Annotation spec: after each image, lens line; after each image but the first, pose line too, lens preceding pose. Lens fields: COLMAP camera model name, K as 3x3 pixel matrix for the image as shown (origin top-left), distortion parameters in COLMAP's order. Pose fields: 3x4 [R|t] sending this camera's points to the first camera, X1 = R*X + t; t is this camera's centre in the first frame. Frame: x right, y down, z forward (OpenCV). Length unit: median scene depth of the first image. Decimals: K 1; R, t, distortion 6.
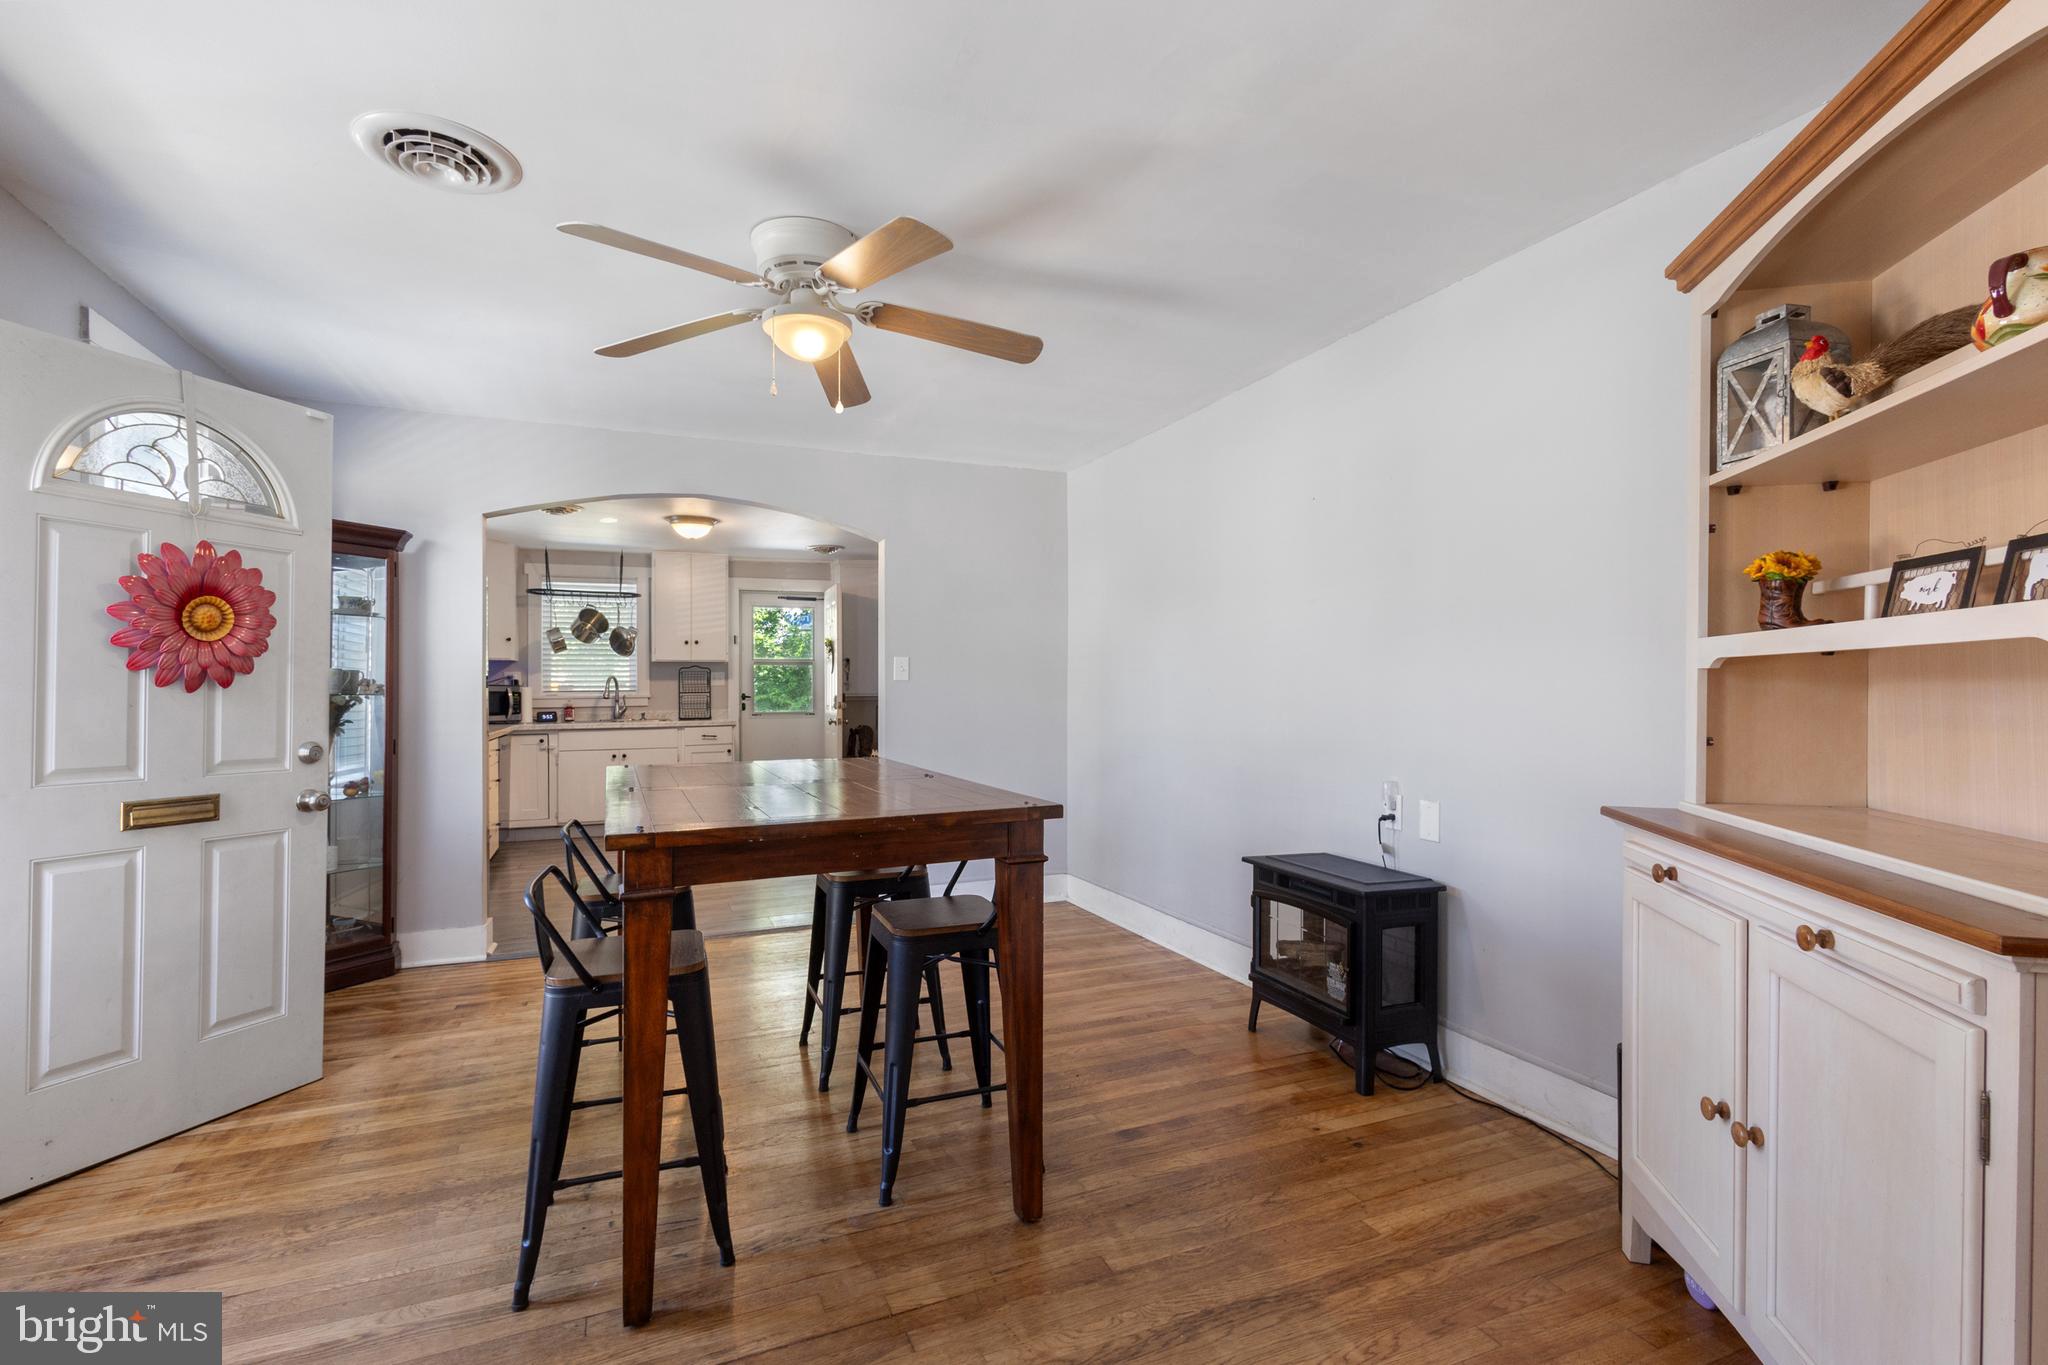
lens RADIAL K [[938.0, 0, 1024.3], [0, 938.0, 689.5], [0, 0, 1]] dist [0.007132, 0.000554]
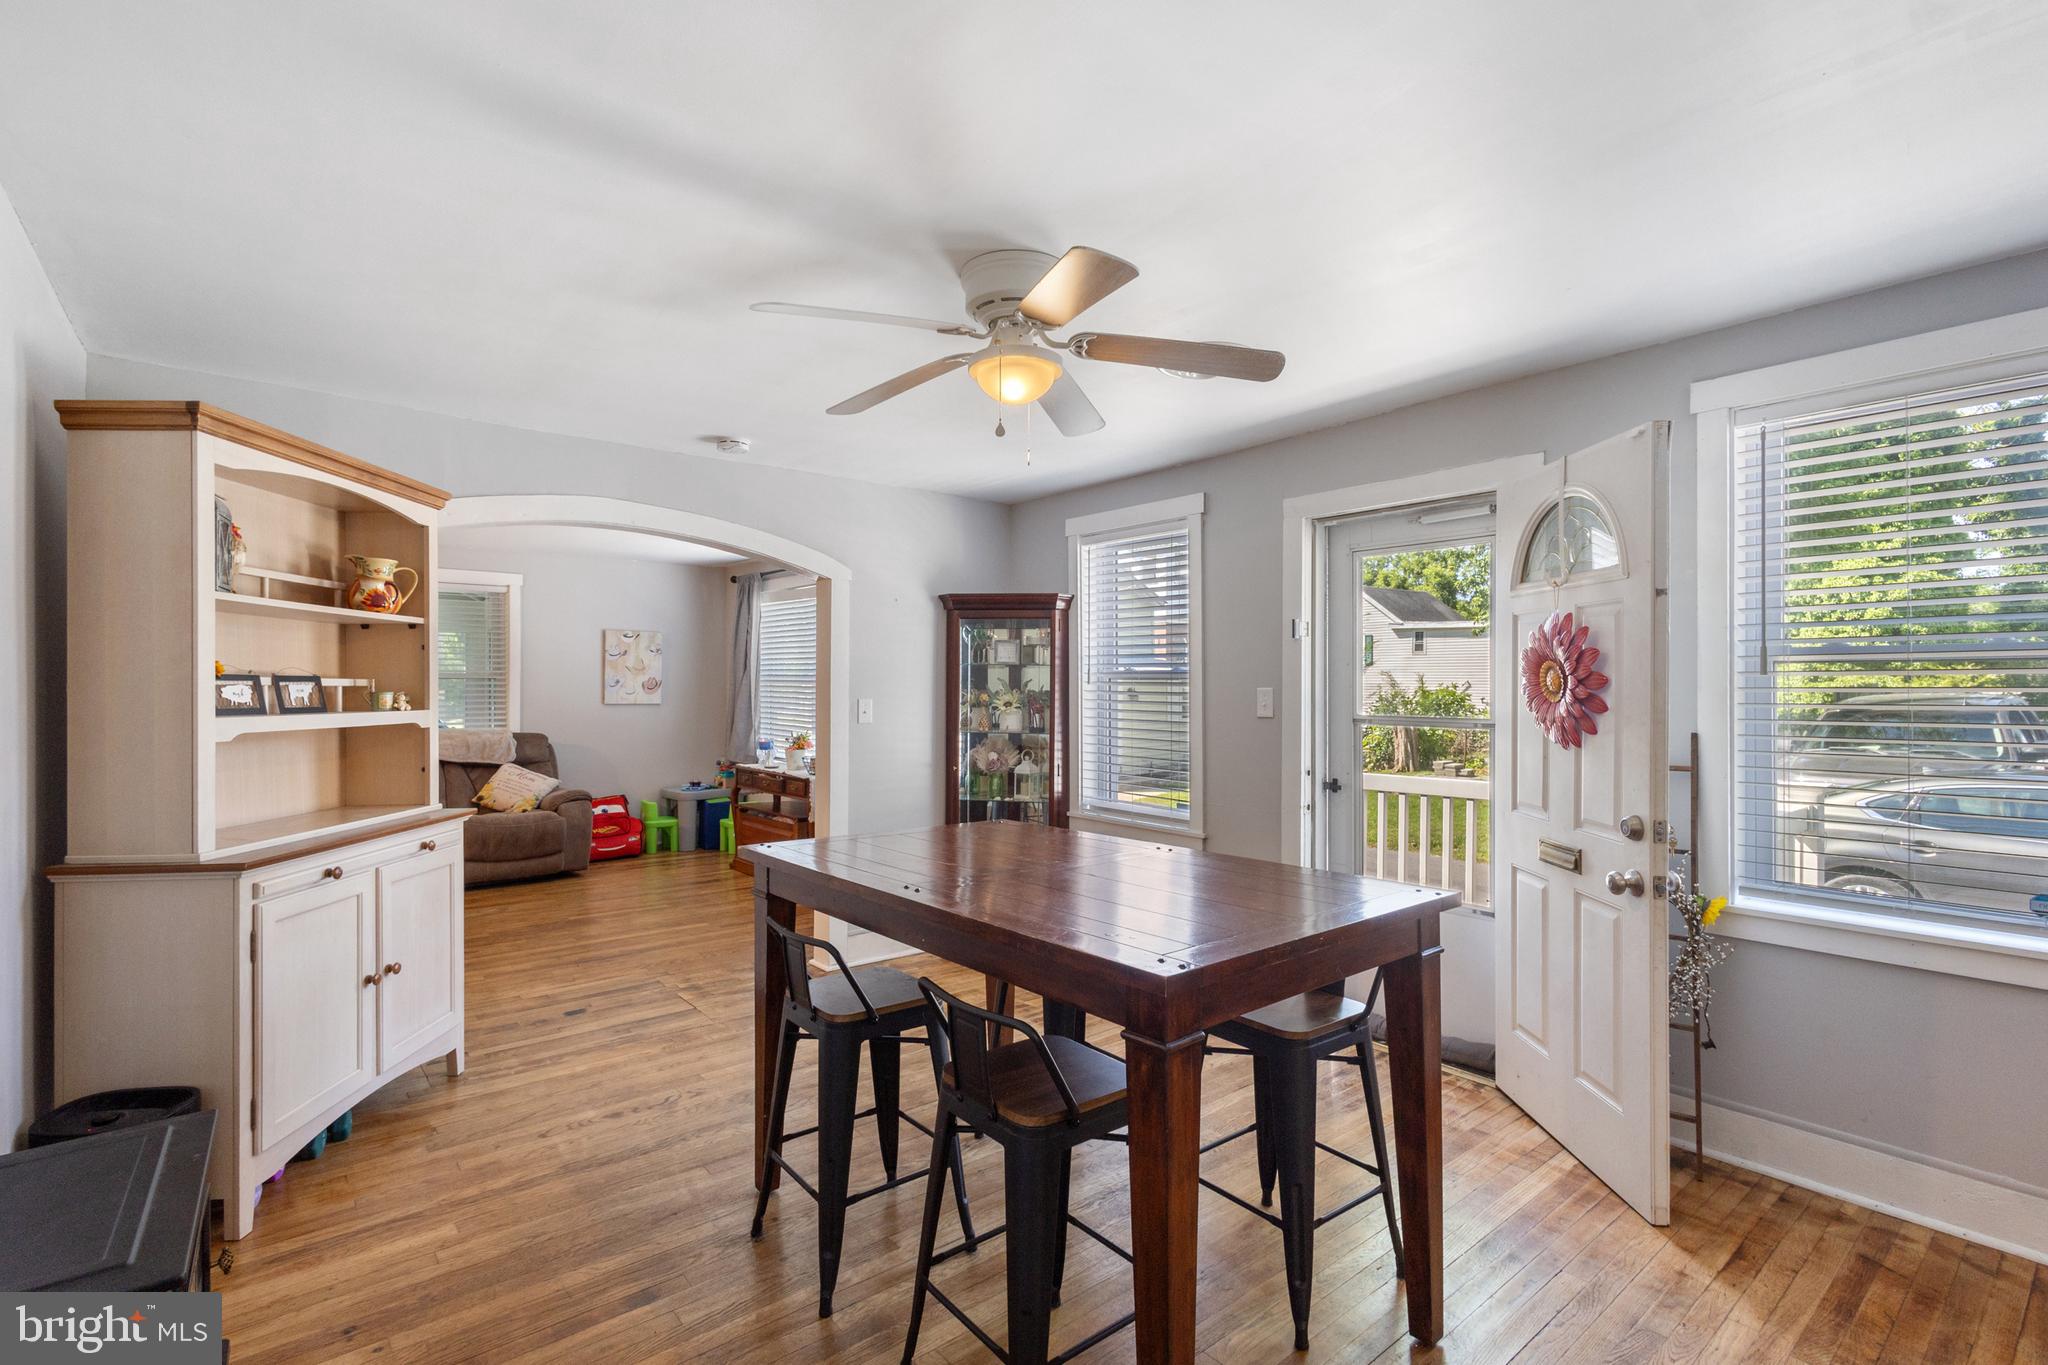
lens RADIAL K [[938.0, 0, 1024.3], [0, 938.0, 689.5], [0, 0, 1]] dist [0.007132, 0.000554]
pose [[-0.960976, 0.001424, -0.276627, 0.005547], [0.000967, 0.999998, 0.001785, -0.022918], [0.276629, 0.001448, -0.960976, 0.616402]]
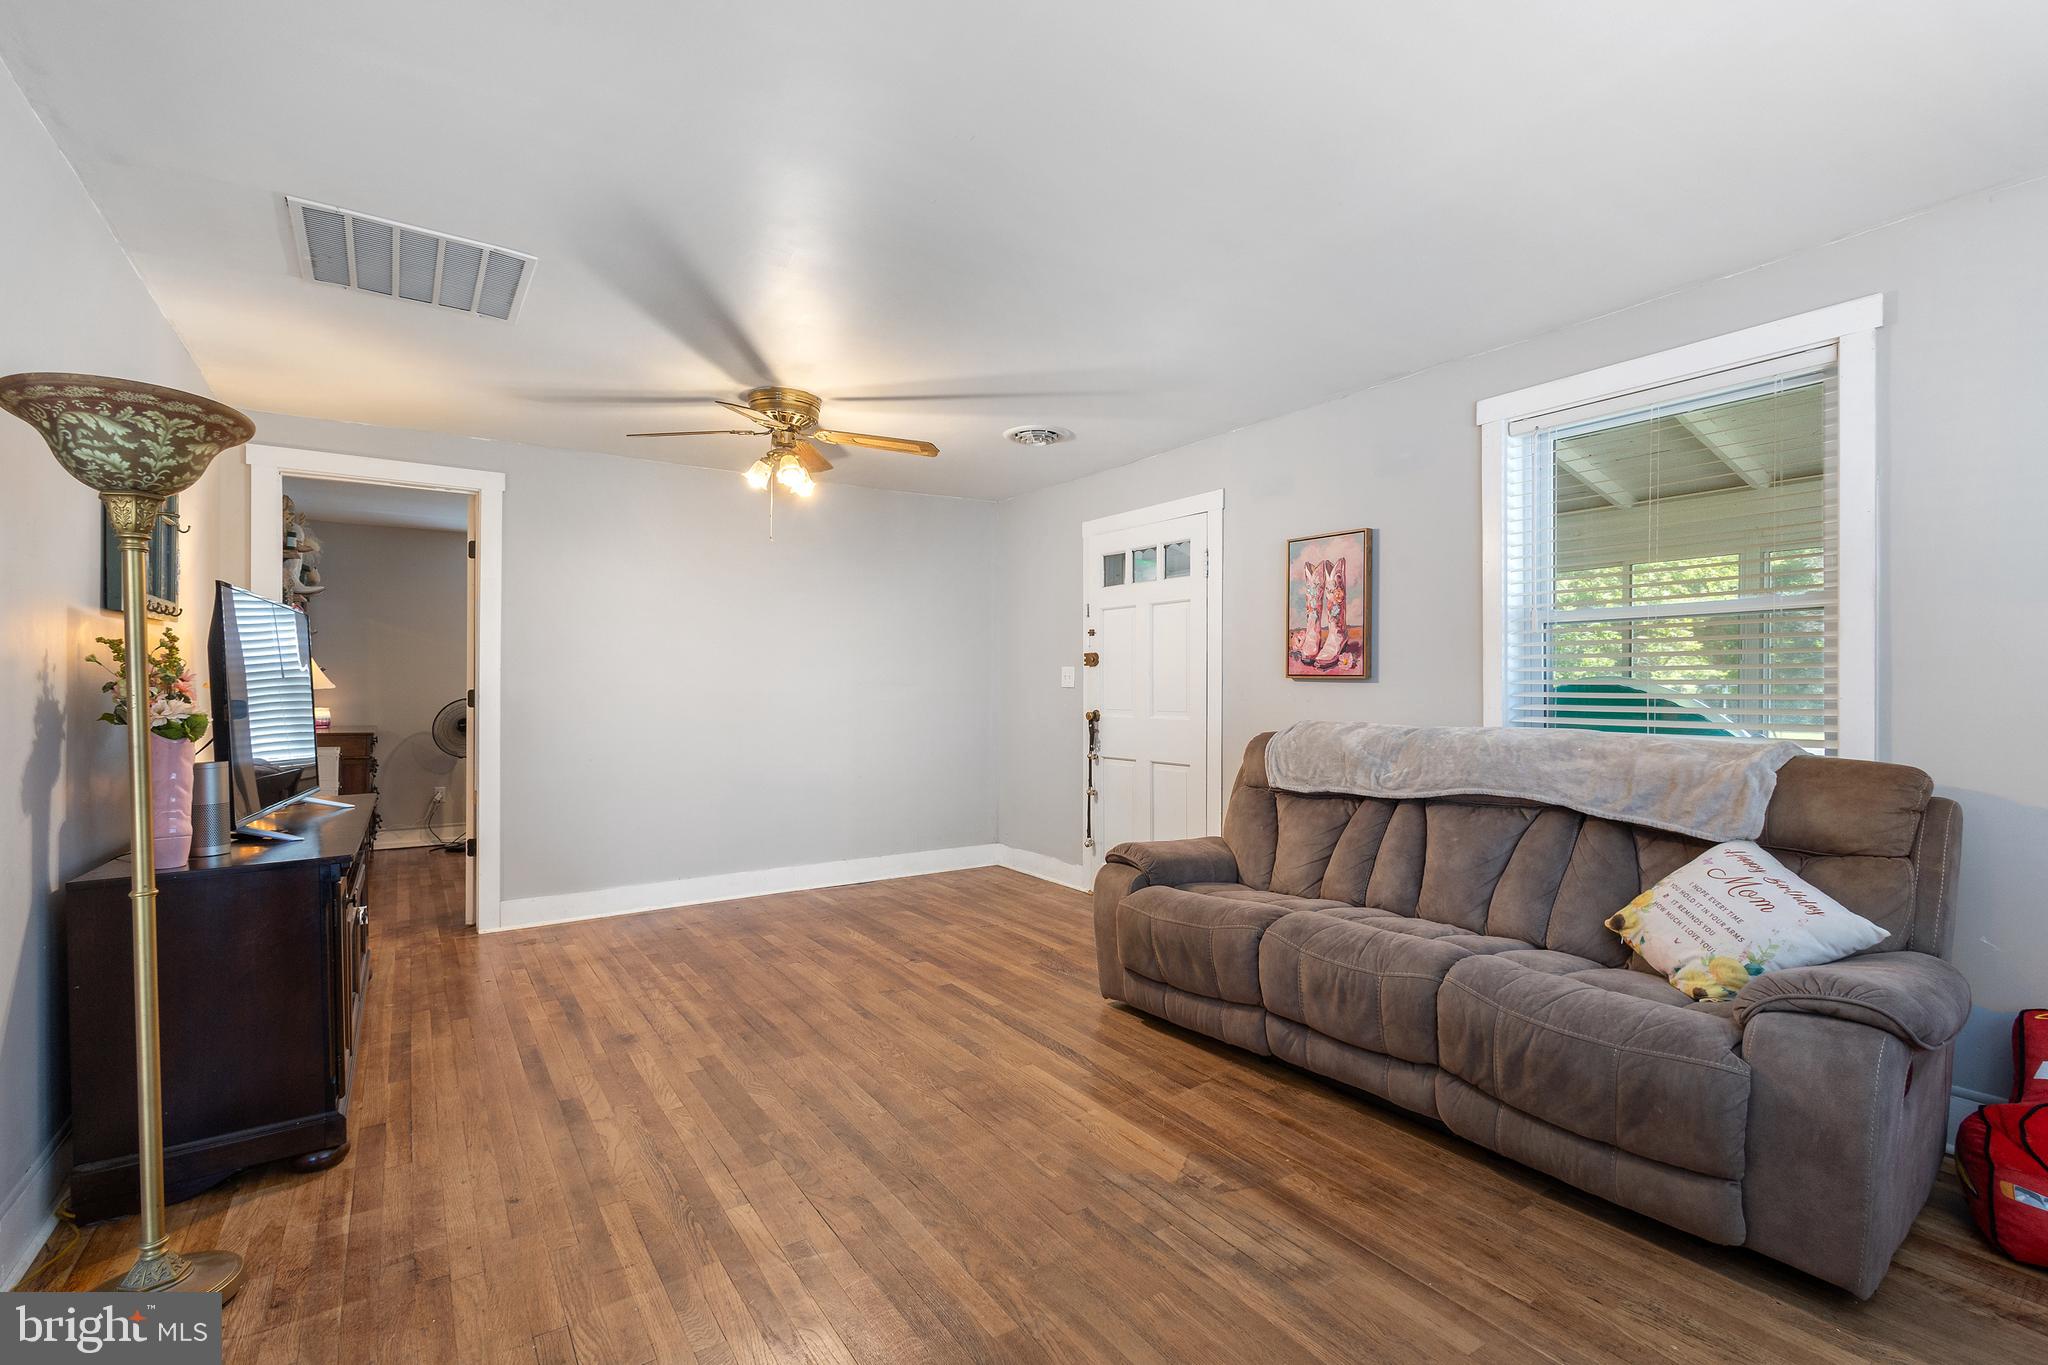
lens RADIAL K [[938.0, 0, 1024.3], [0, 938.0, 689.5], [0, 0, 1]] dist [0.007132, 0.000554]
pose [[-0.179513, 0.004303, 0.983746, -0.033619], [-0.003317, 0.999982, -0.004979, 0.001177], [-0.983750, -0.004157, -0.179496, -0.100151]]
